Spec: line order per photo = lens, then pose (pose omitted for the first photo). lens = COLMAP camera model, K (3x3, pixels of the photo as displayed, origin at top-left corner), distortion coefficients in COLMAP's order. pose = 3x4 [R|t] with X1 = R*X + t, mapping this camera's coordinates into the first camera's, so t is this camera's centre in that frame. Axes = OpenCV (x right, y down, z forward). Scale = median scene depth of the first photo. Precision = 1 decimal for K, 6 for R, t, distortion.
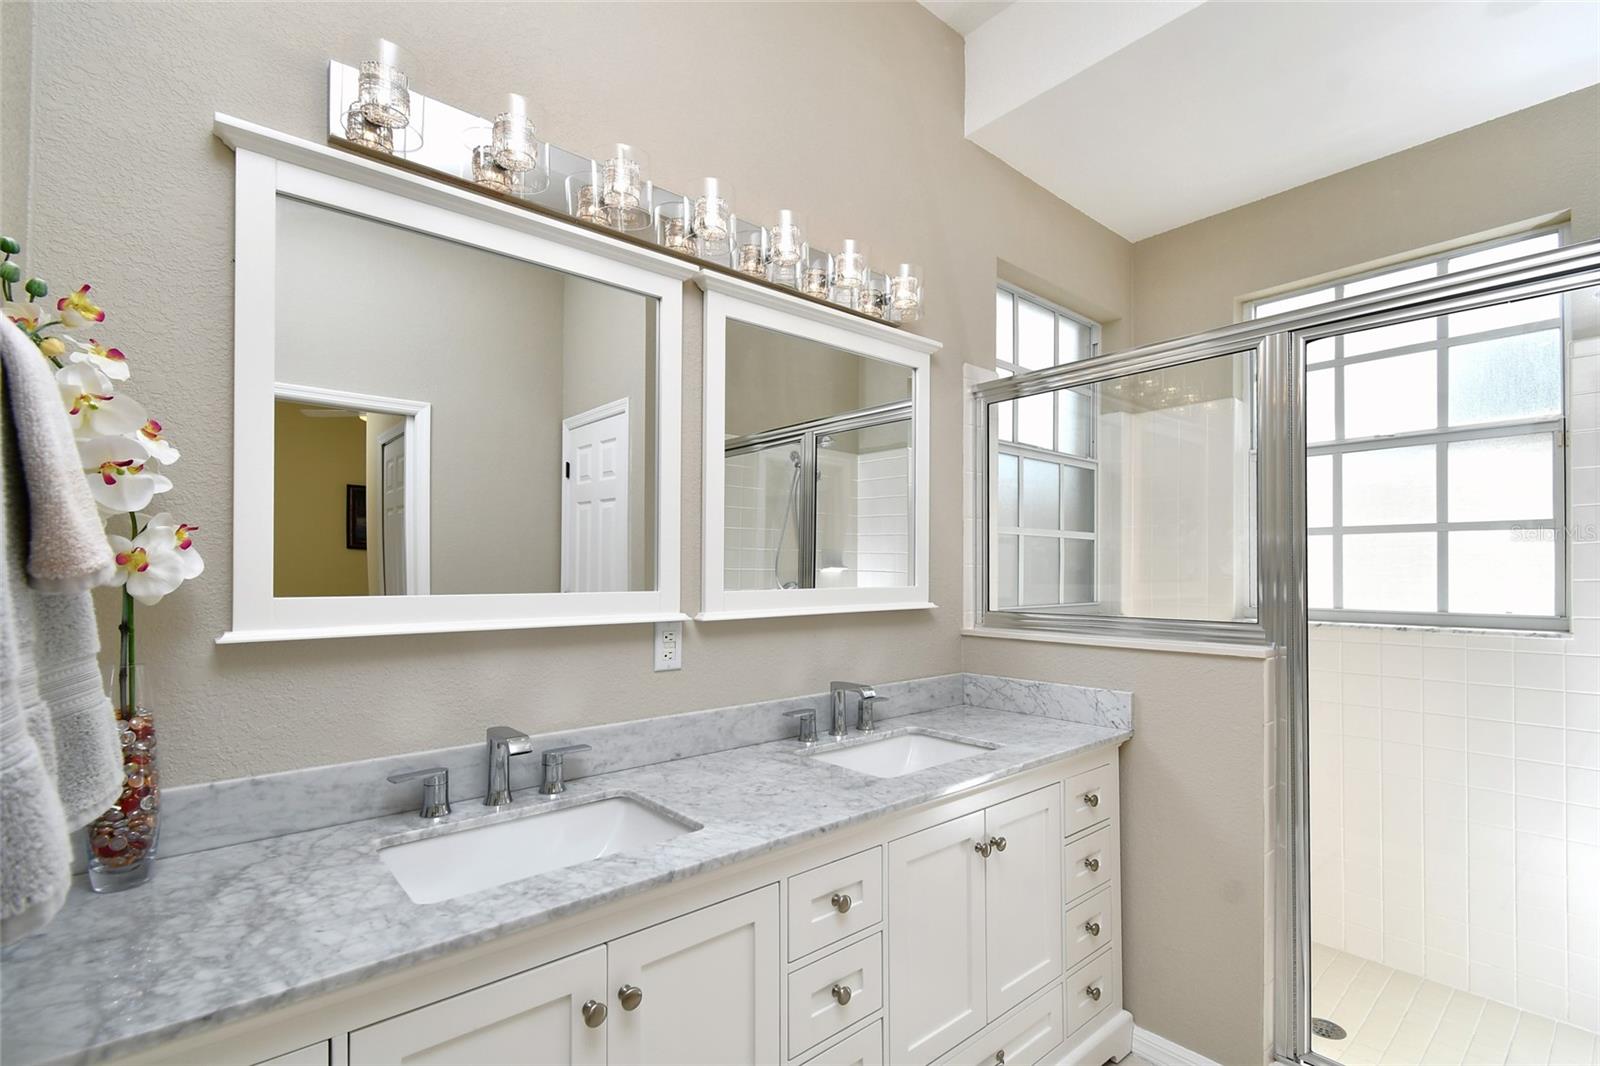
lens RADIAL K [[726.5, 0, 799.9], [0, 726.5, 567.2], [0, 0, 1]] dist [0.000315, 0.000255]
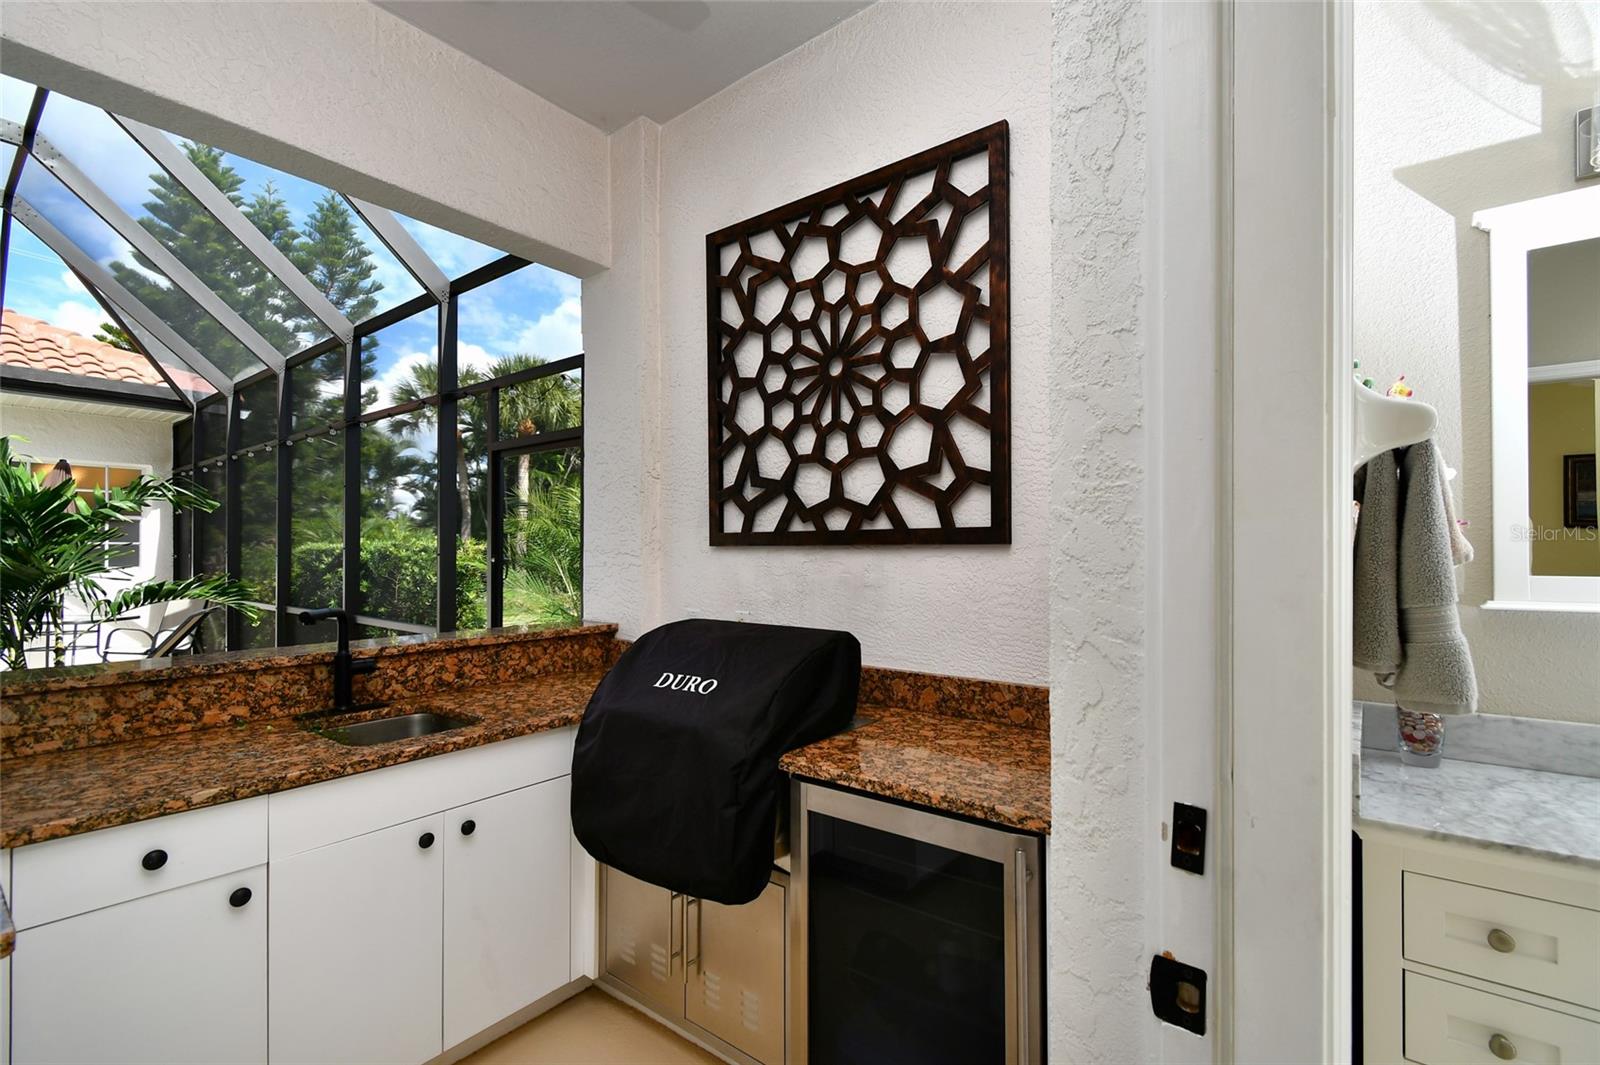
lens RADIAL K [[717.0, 0, 801.4], [0, 717.0, 548.5], [0, 0, 1]] dist [-0.001945, -0.000640]
pose [[0.197409, -0.007210, -0.980295, 0.267494], [0.005707, 0.999964, -0.006206, -0.004678], [0.980305, -0.004370, 0.197443, -0.545532]]
